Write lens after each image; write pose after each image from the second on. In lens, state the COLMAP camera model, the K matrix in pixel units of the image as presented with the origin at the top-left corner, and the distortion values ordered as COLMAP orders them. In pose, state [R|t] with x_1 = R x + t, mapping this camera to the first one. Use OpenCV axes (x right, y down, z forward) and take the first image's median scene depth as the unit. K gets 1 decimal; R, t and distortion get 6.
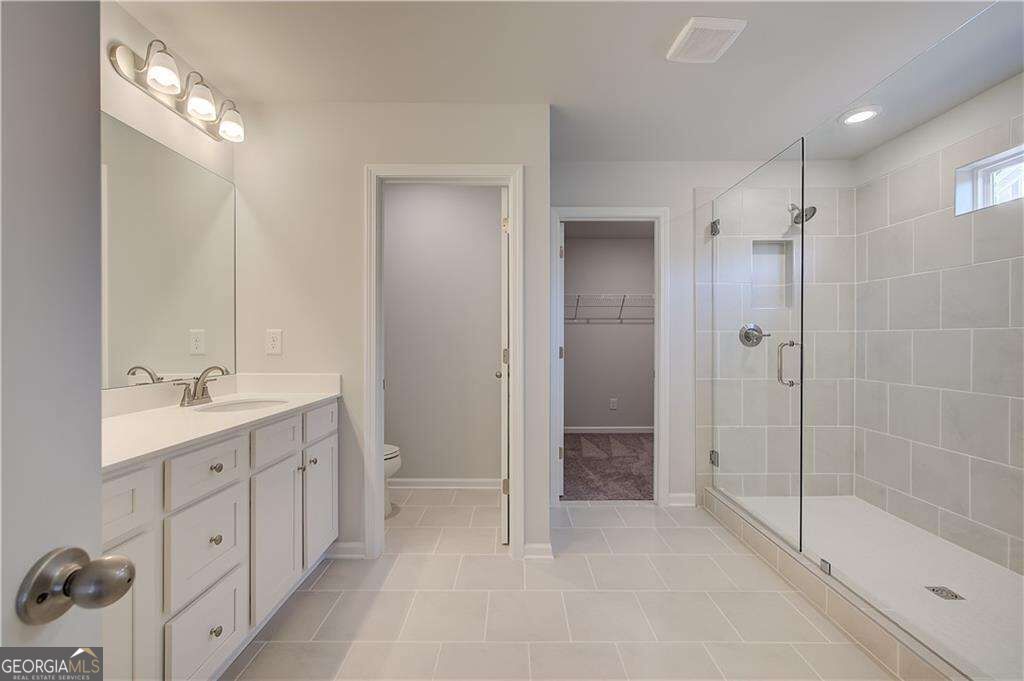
lens RADIAL K [[429.1, 0, 518.9], [0, 429.1, 342.4], [0, 0, 1]] dist [0.000664, 0.000501]
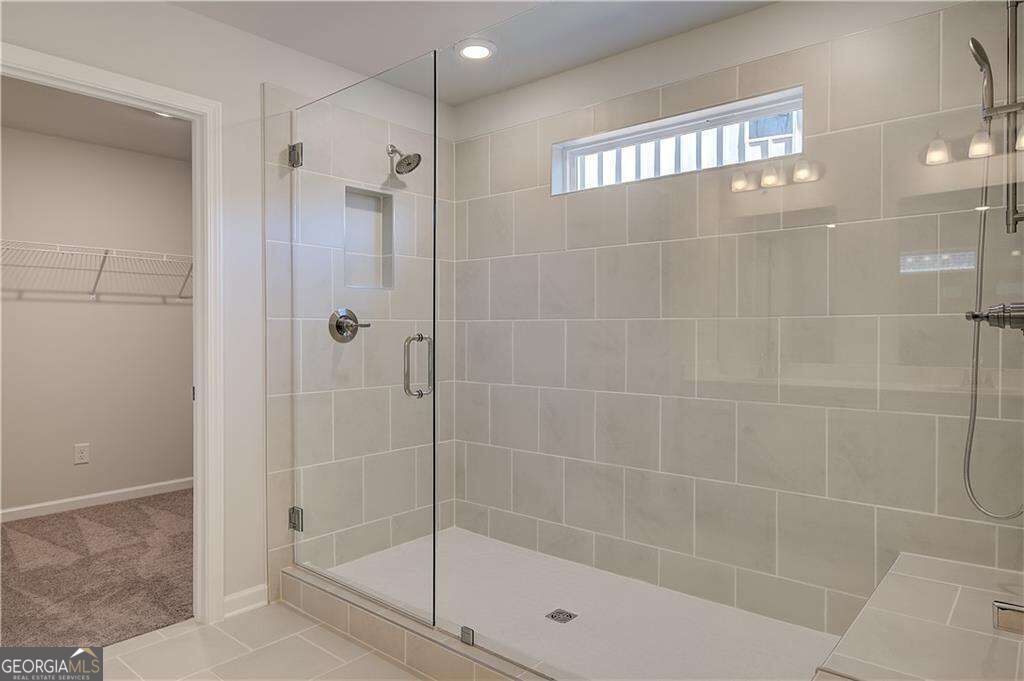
lens RADIAL K [[632.0, 0, 518.2], [0, 632.0, 338.1], [0, 0, 1]] dist [0.004545, 0.003009]
pose [[0.651779, -0.008168, 0.758365, -0.038021], [0.005680, 0.999967, 0.005889, -0.000853], [-0.758387, 0.000470, 0.651804, 0.140968]]
